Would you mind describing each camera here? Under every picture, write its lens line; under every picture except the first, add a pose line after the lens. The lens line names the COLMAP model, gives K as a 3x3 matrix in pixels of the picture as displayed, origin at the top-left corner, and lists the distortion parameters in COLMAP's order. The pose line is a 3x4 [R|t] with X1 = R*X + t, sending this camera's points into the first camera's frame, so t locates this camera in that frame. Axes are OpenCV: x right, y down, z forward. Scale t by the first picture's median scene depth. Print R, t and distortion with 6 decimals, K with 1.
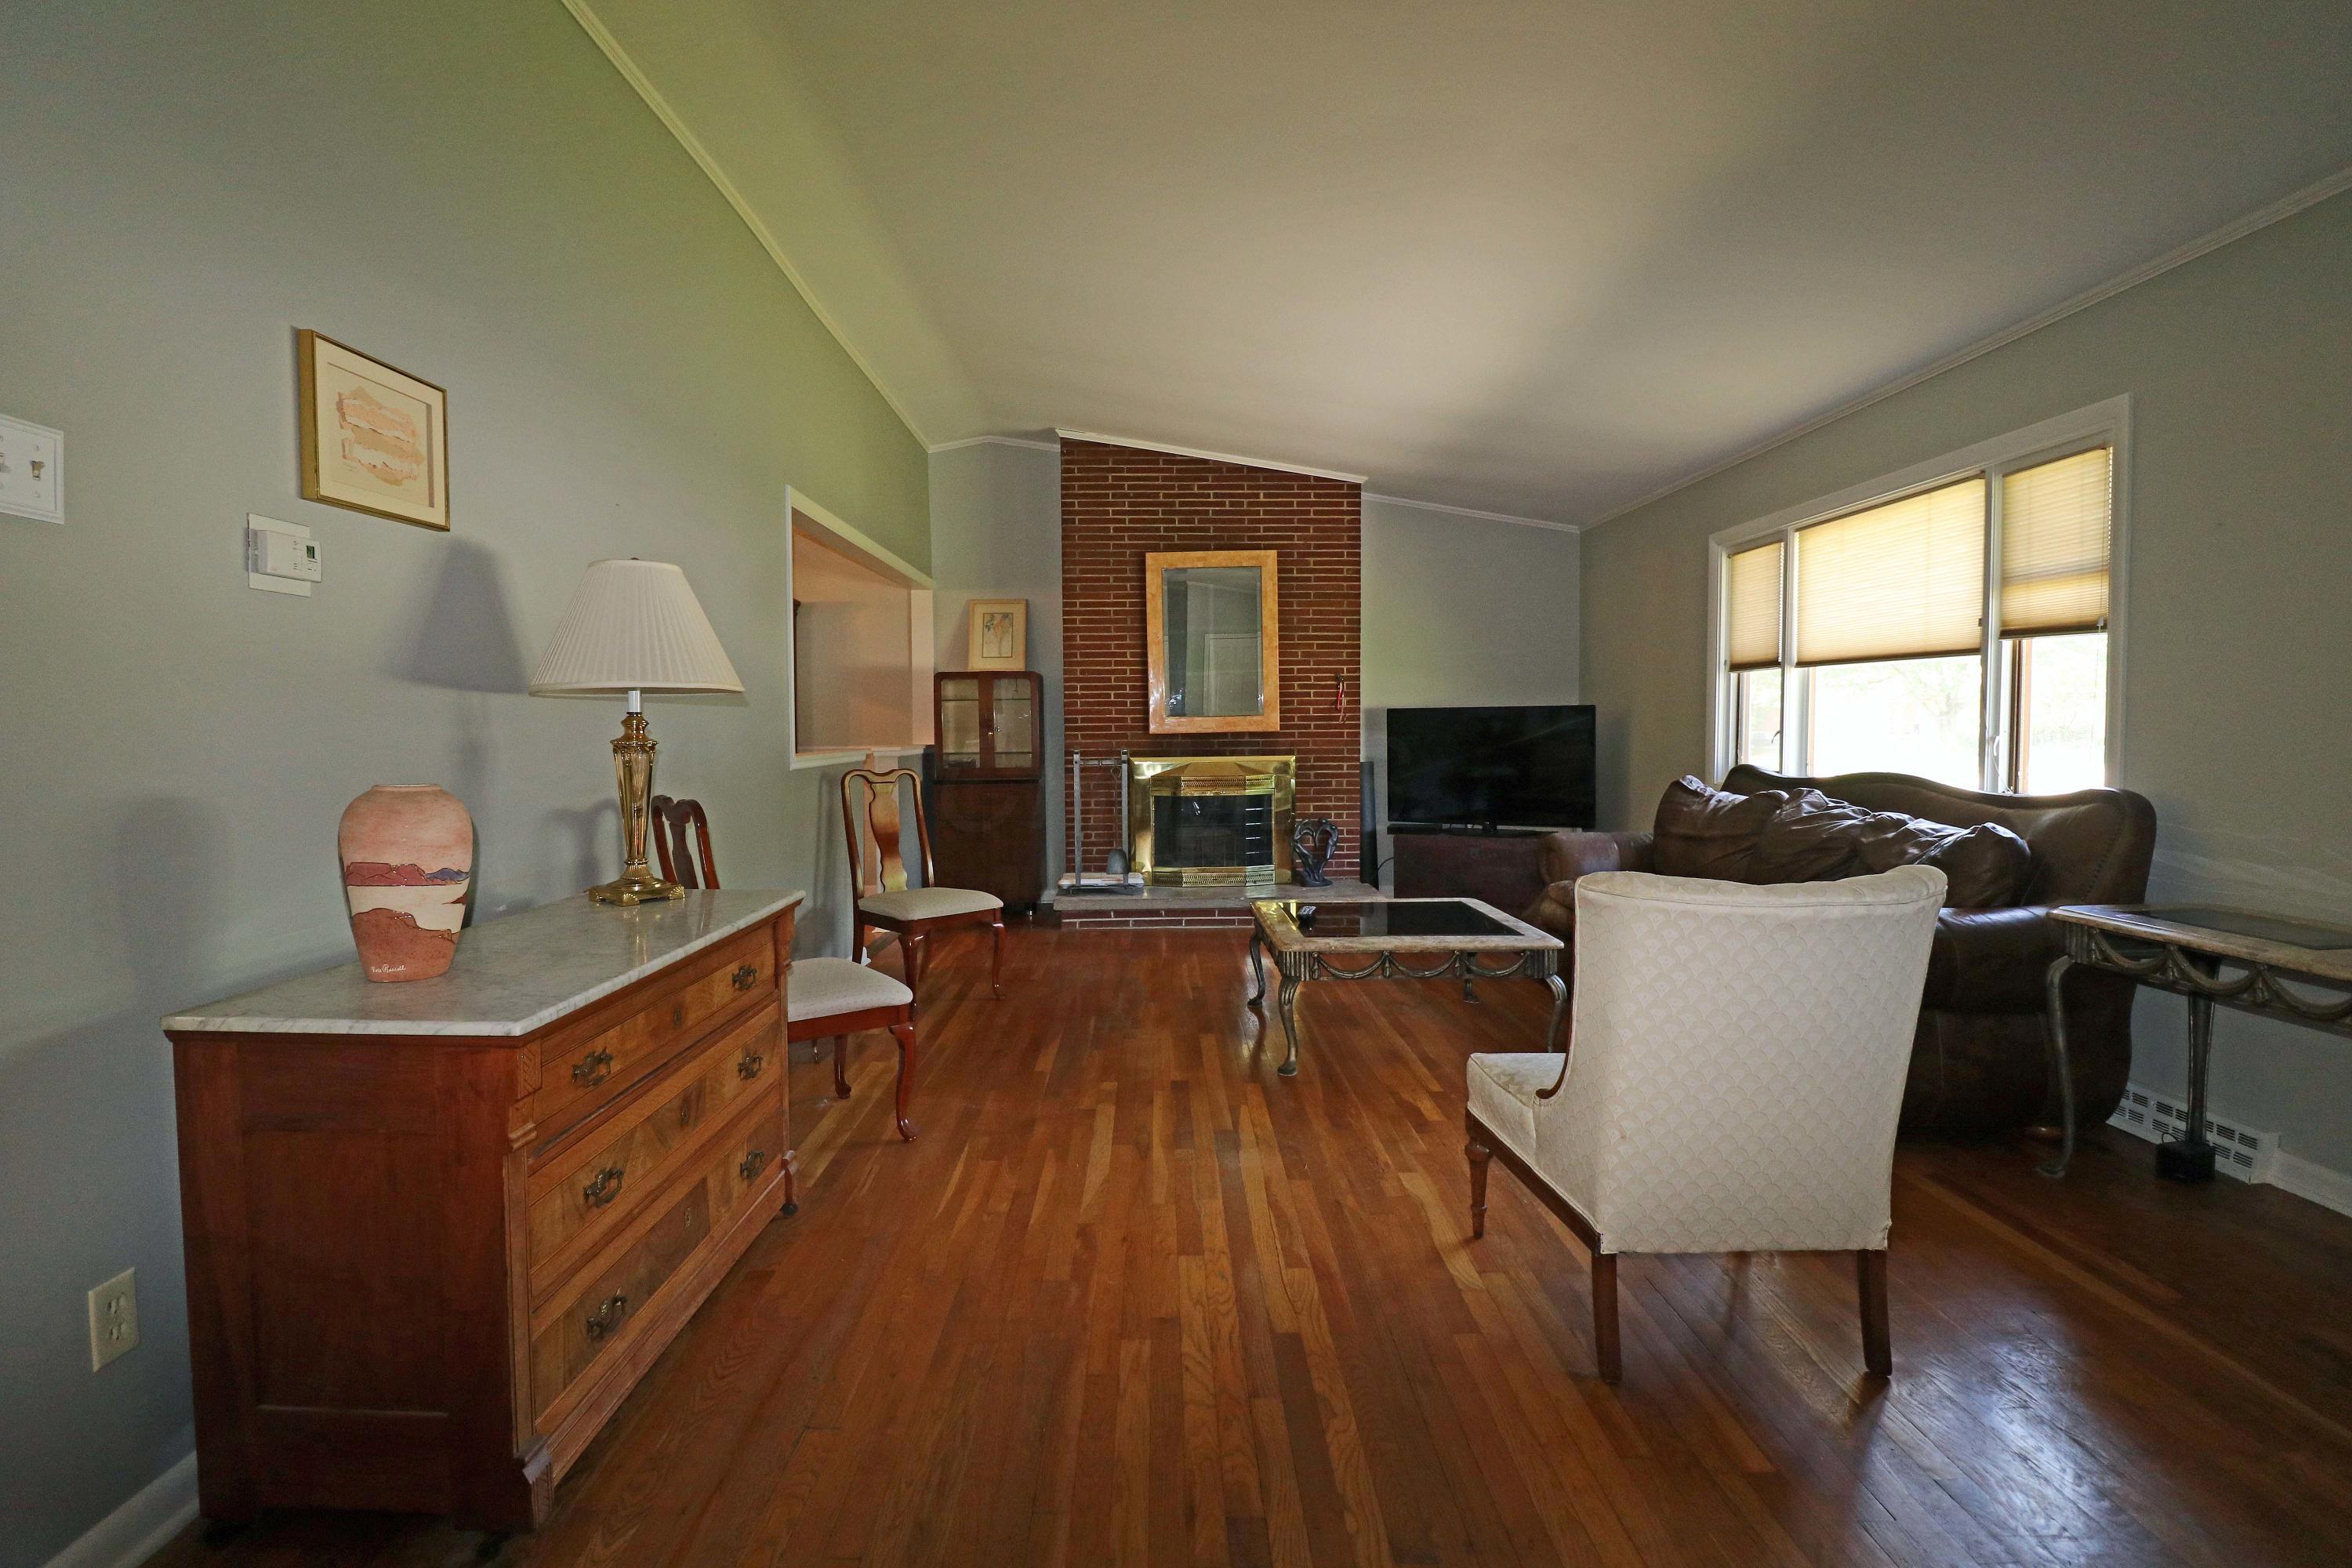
lens RADIAL K [[1091.3, 0, 1157.7], [0, 1091.3, 778.6], [0, 0, 1]] dist [-0.004873, -0.009832]
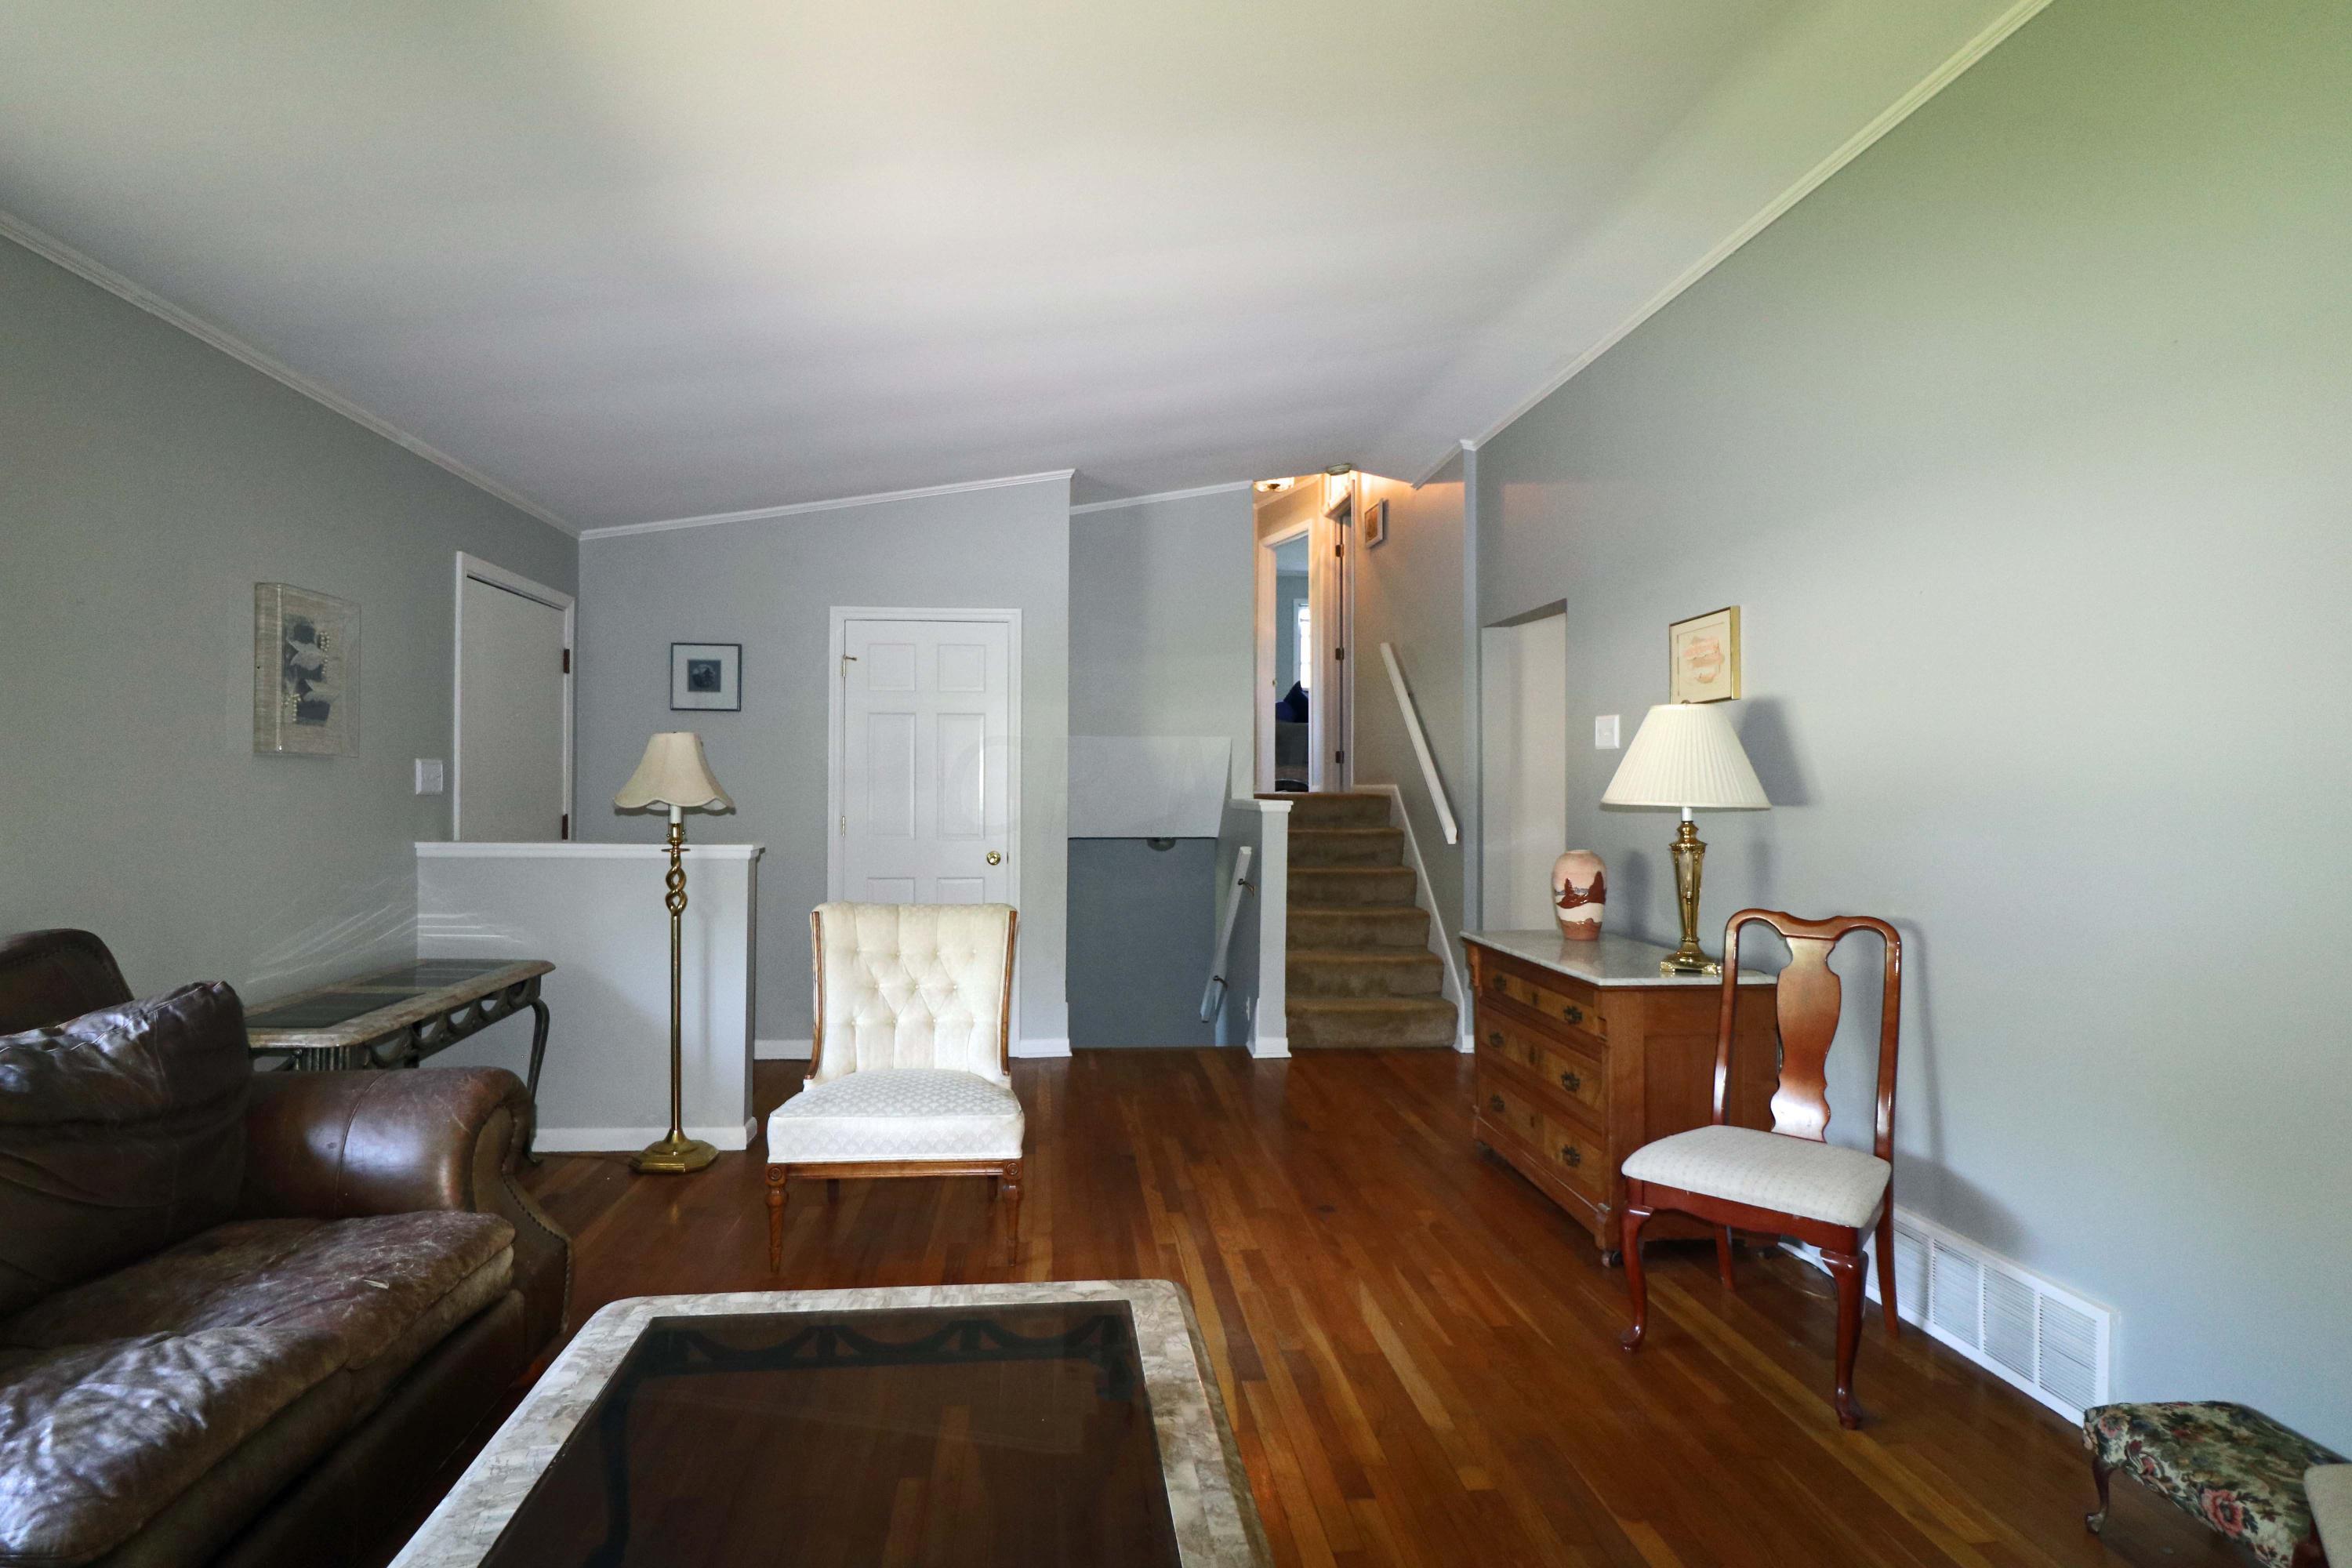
lens RADIAL K [[1194.6, 0, 1163.9], [0, 1194.6, 779.6], [0, 0, 1]] dist [-0.001995, -0.005598]
pose [[-0.995297, -0.001275, -0.096862, 0.222818], [-0.005089, 0.999221, 0.039136, -0.136503], [0.096736, 0.039445, -0.994528, 1.976967]]
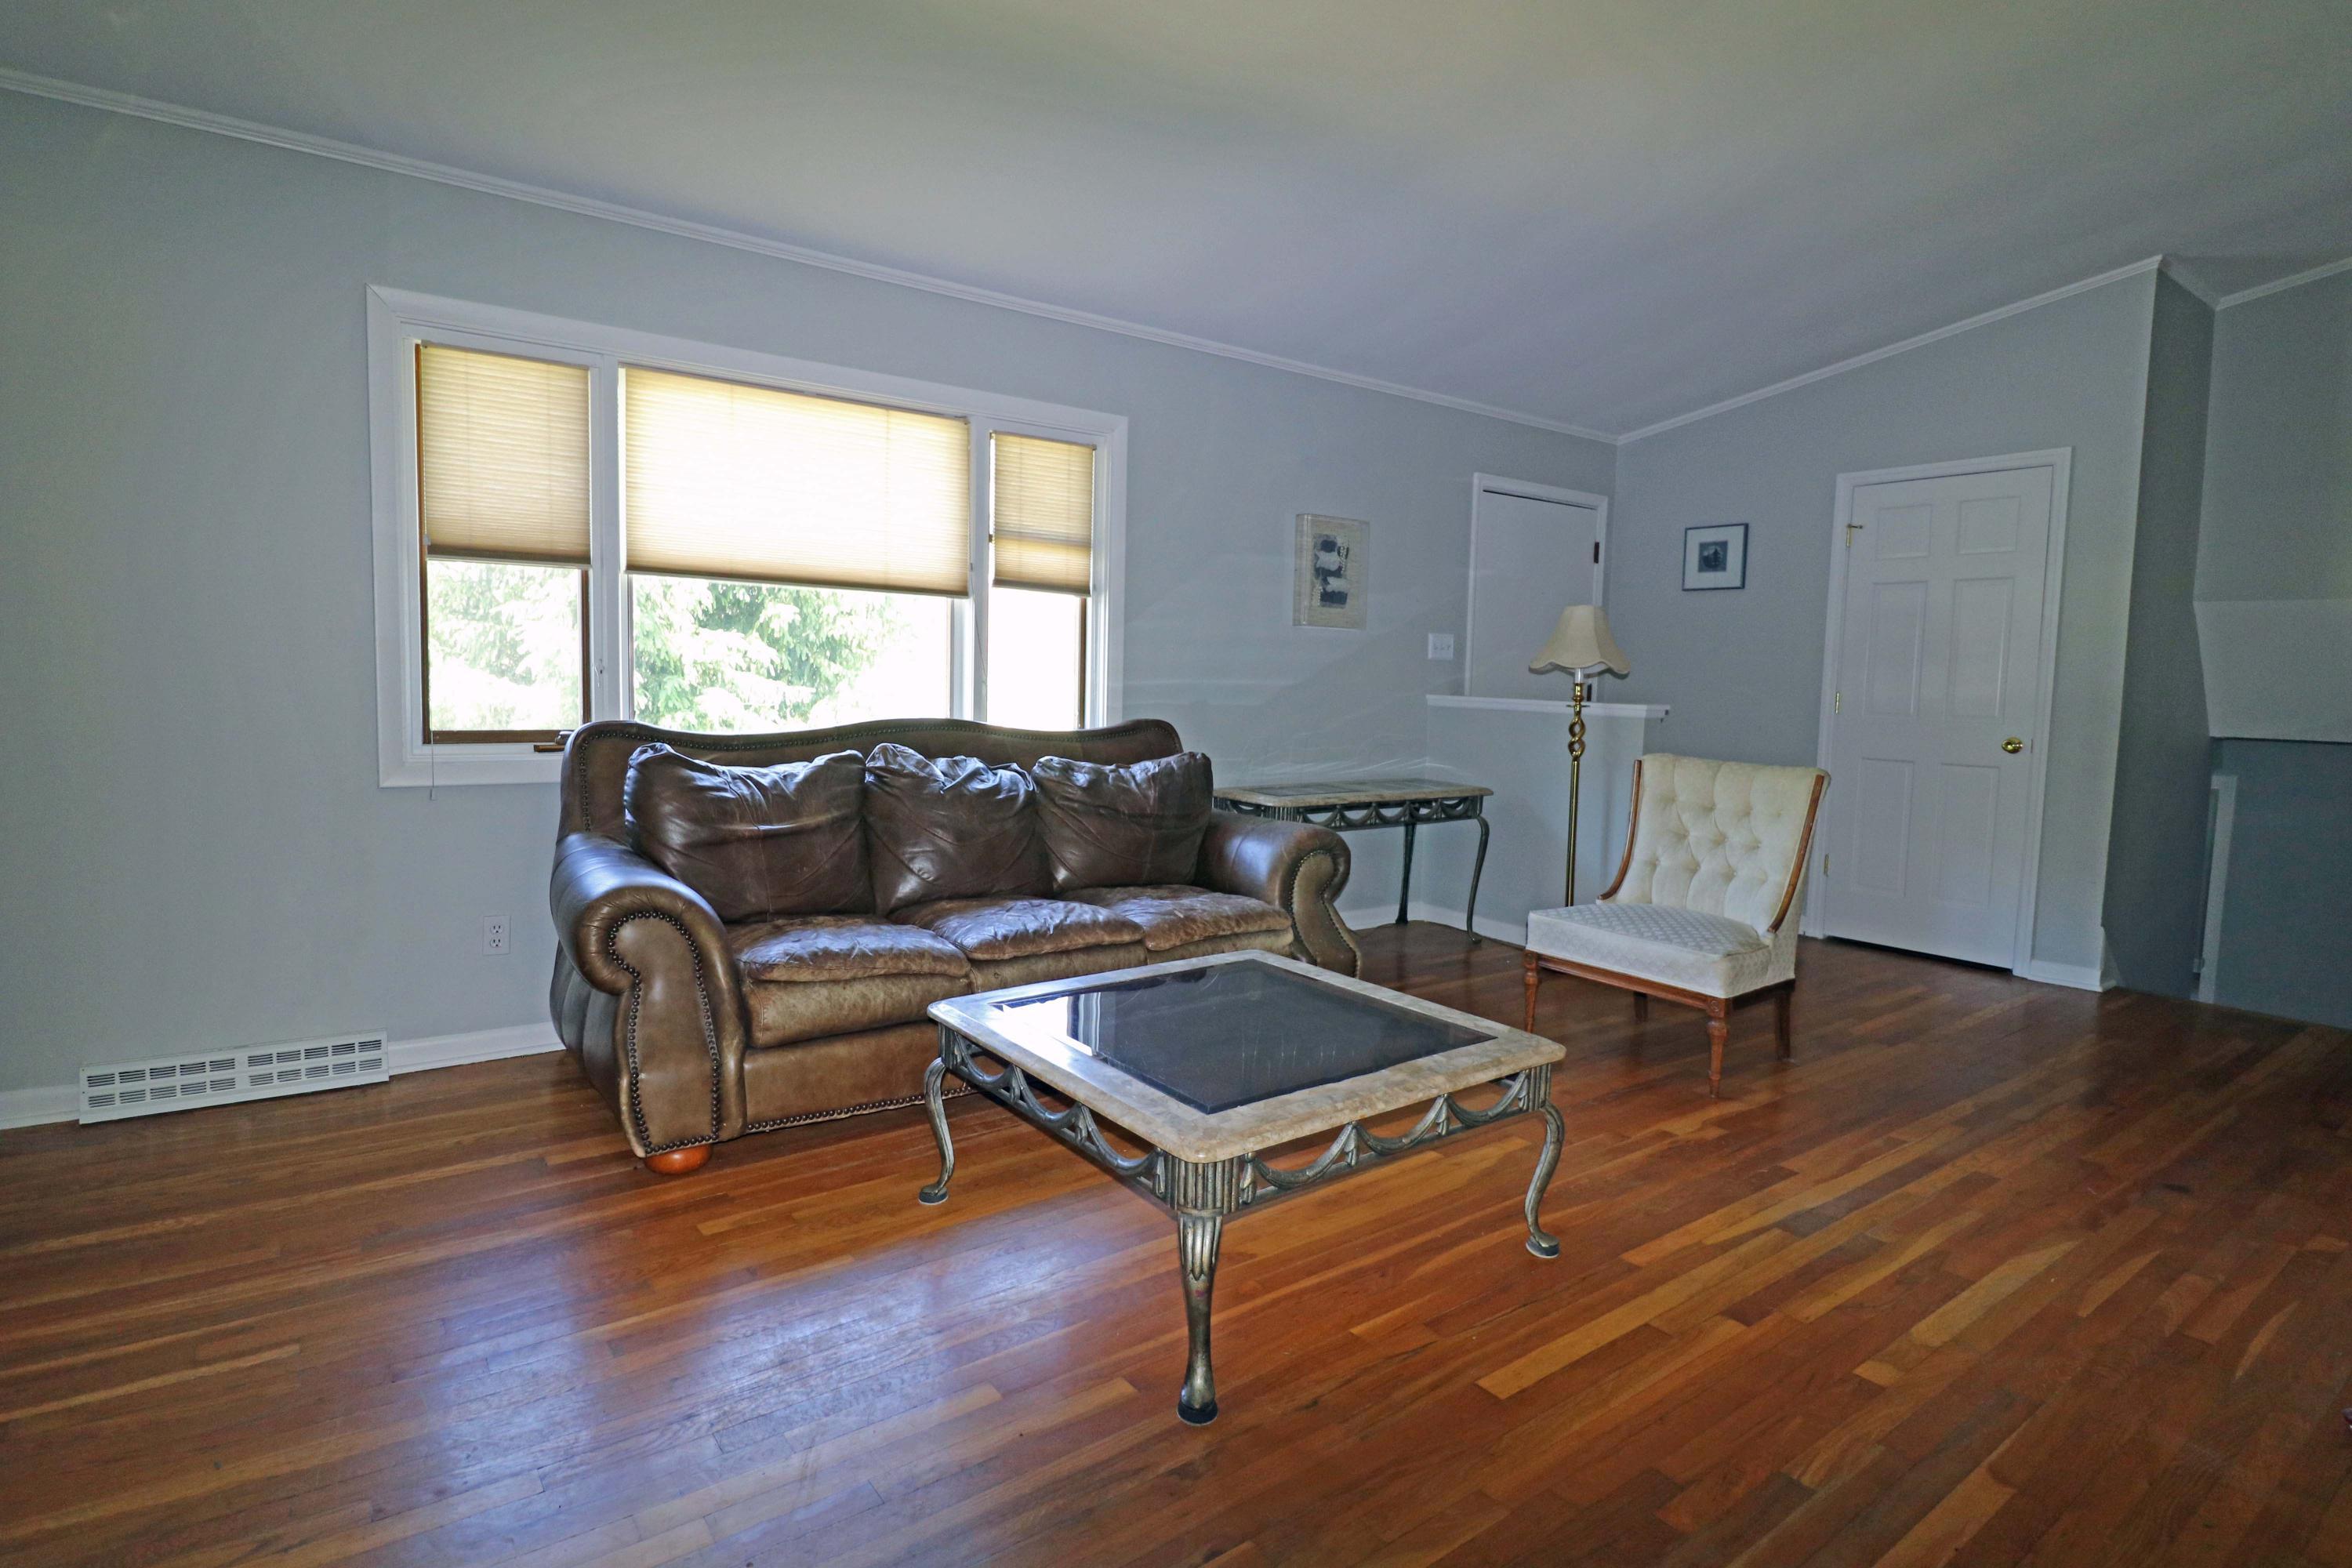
lens RADIAL K [[1194.6, 0, 1158.6], [0, 1194.6, 773.5], [0, 0, 1]] dist [-0.001995, -0.005598]
pose [[-0.588005, -0.078749, 0.805015, -0.347177], [0.015380, 0.993981, 0.108469, -0.090861], [-0.808711, 0.076161, -0.583254, 1.975753]]
